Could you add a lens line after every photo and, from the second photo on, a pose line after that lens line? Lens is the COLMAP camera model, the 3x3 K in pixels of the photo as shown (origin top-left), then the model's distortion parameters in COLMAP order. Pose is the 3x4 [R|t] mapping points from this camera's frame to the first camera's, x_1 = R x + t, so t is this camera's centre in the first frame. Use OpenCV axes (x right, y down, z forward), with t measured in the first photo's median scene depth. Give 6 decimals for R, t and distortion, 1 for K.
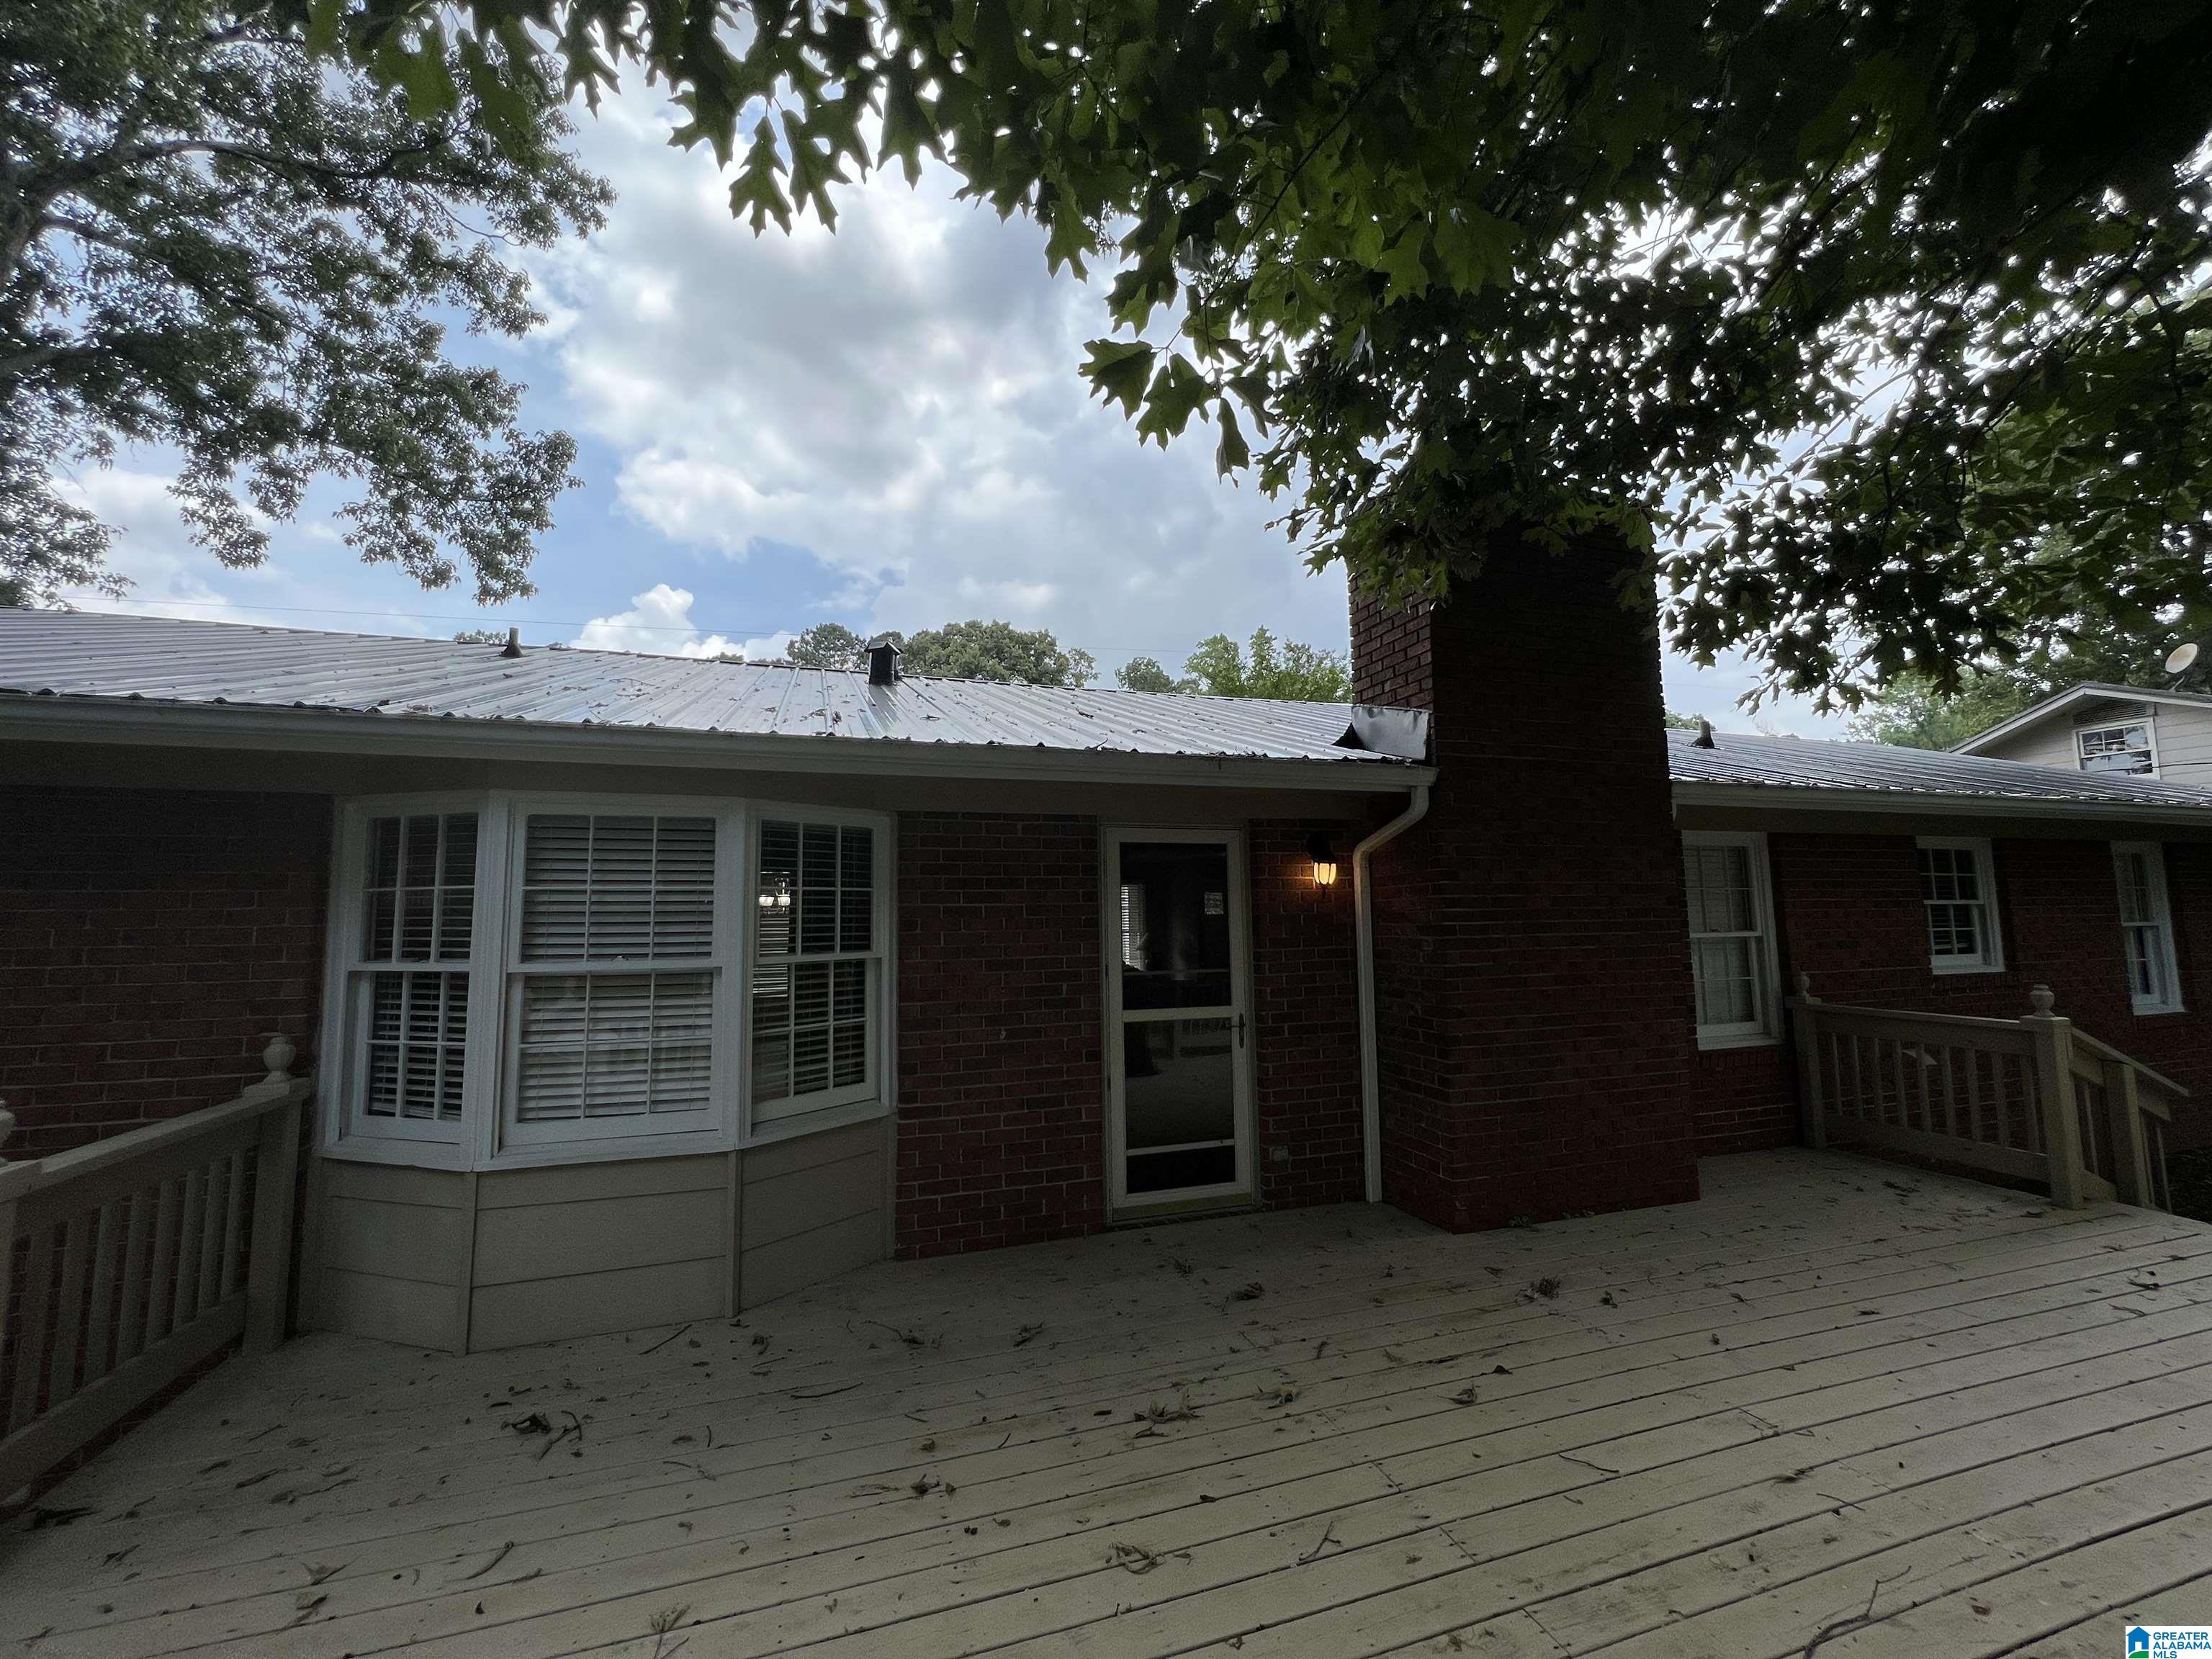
lens RADIAL K [[883.5, 0, 1104.7], [0, 883.5, 829.6], [0, 0, 1]] dist [-0.003610, 0.001206]
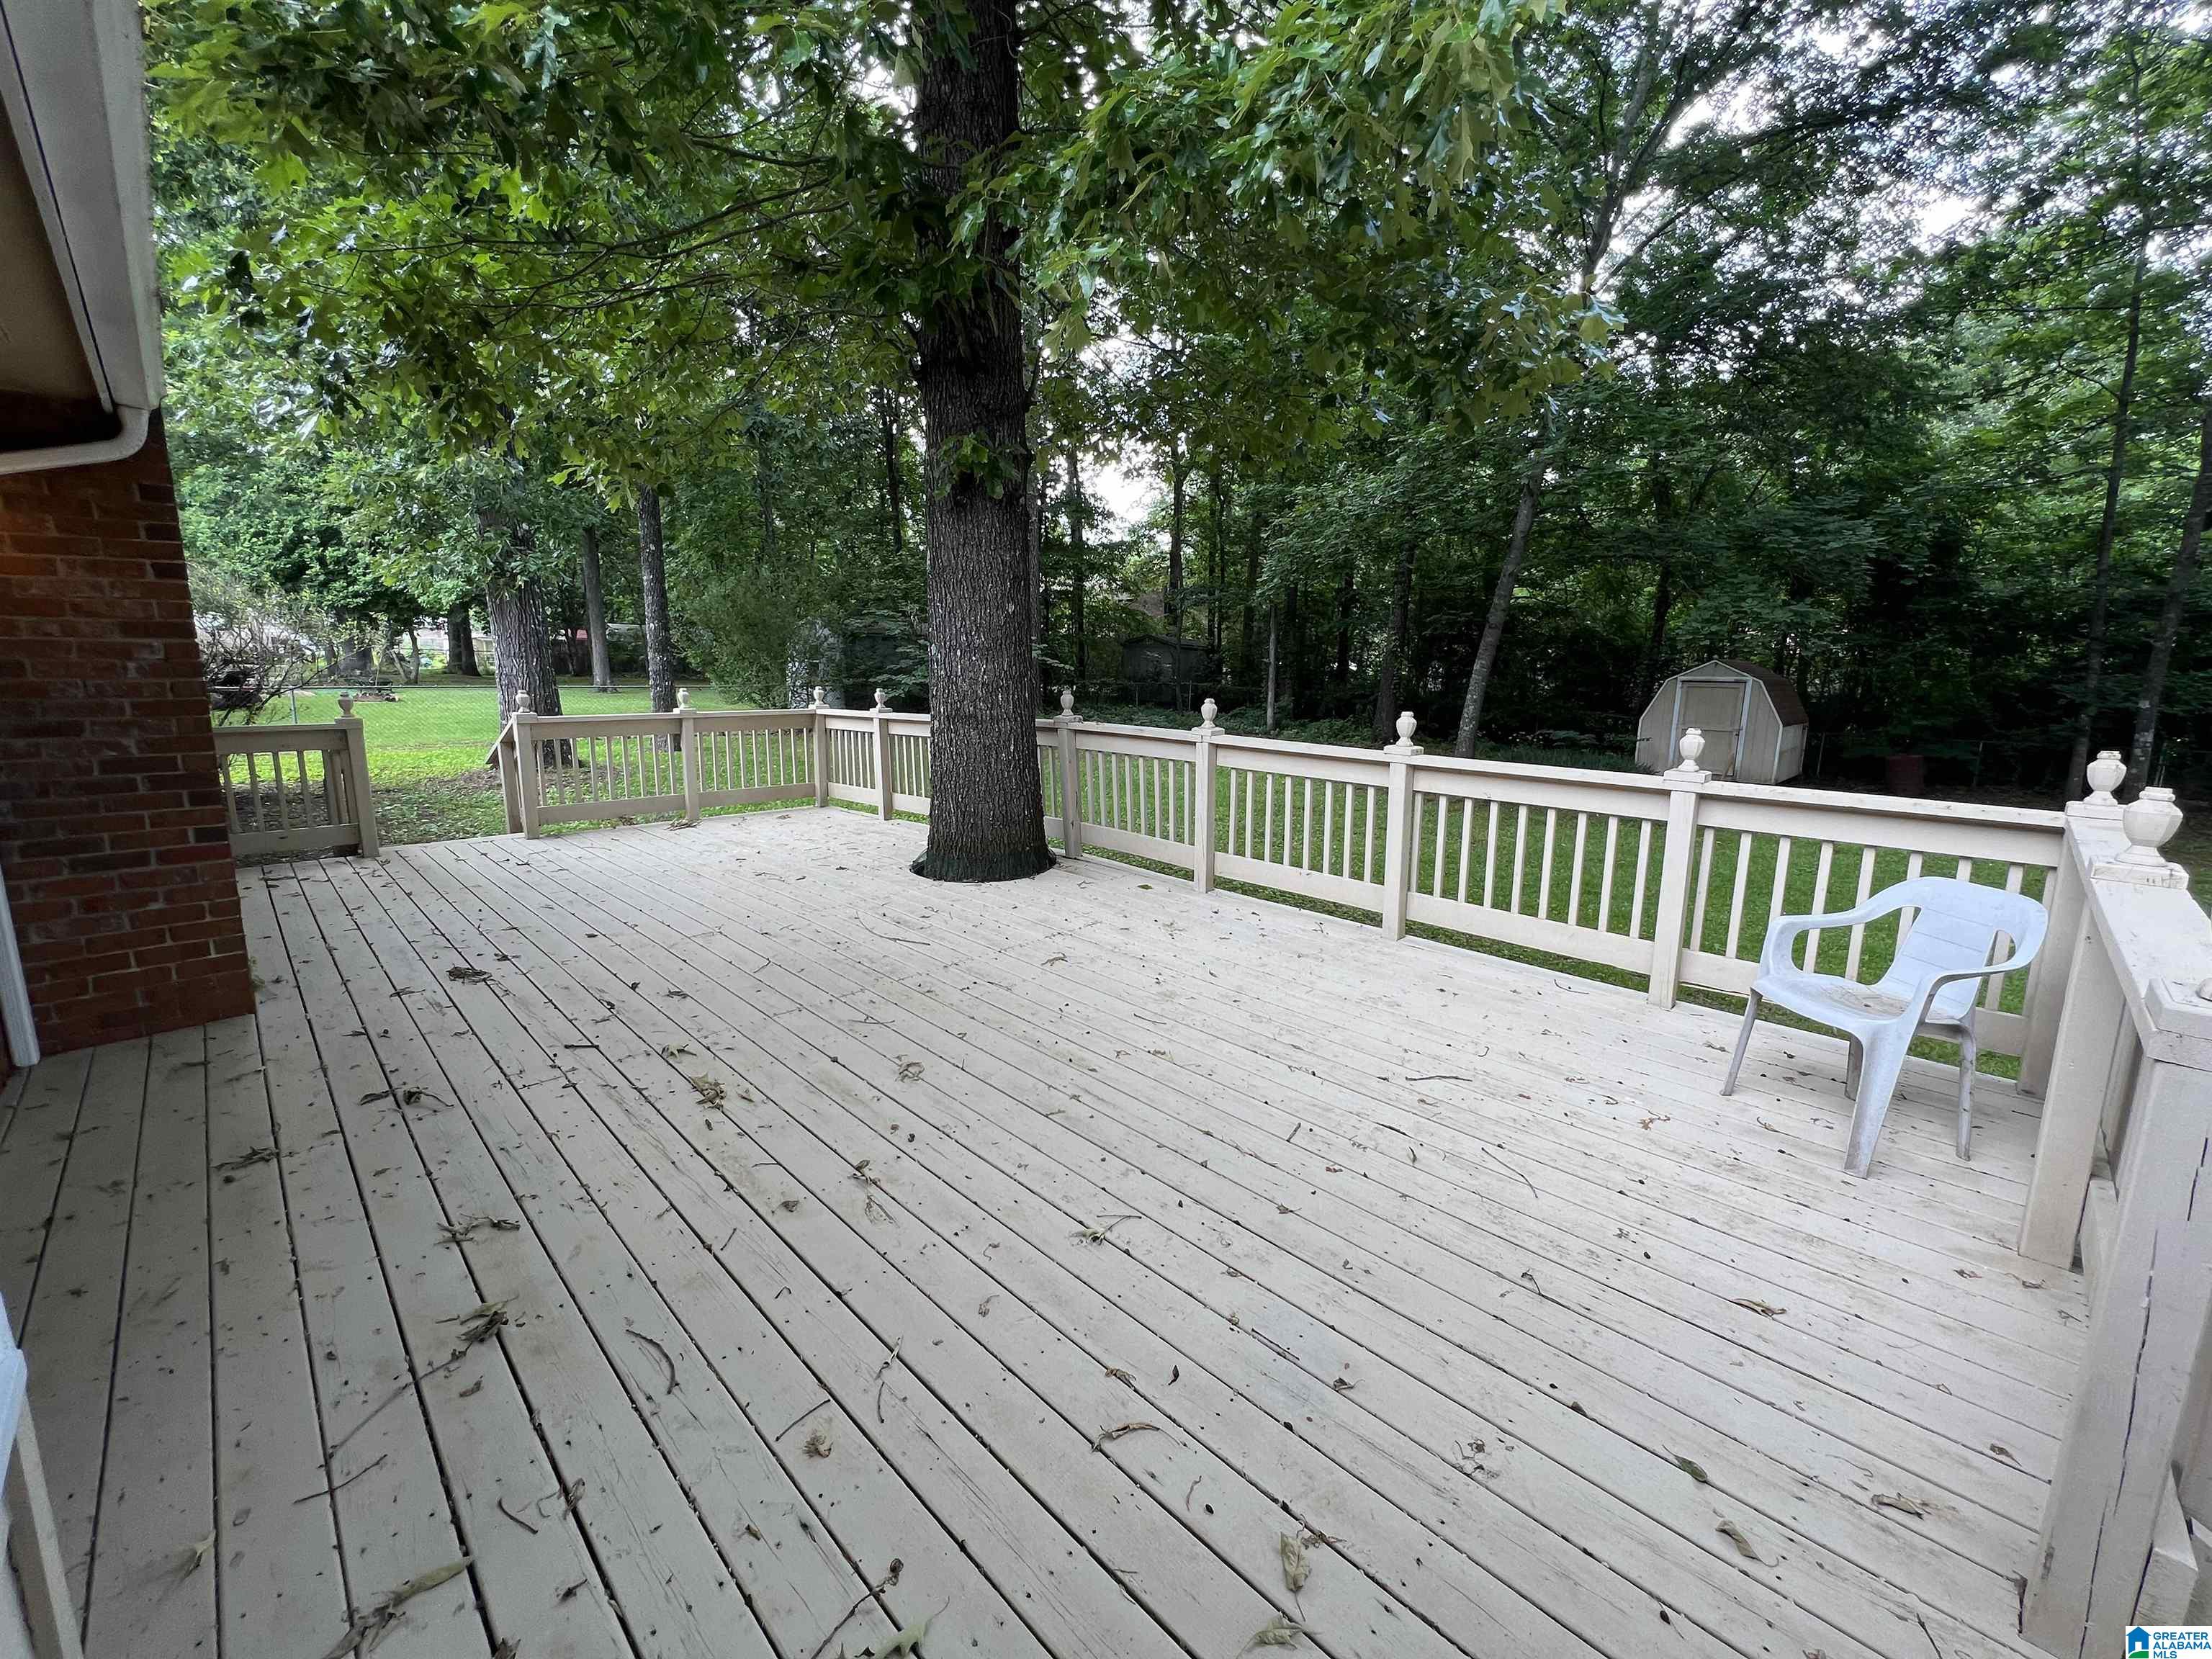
lens RADIAL K [[883.5, 0, 1101.1], [0, 883.5, 809.9], [0, 0, 1]] dist [-0.003610, 0.001206]
pose [[-0.462258, -0.141115, 0.875445, -0.133016], [-0.092704, 0.989537, 0.110555, 0.023645], [-0.881886, -0.030052, -0.470504, 0.145738]]
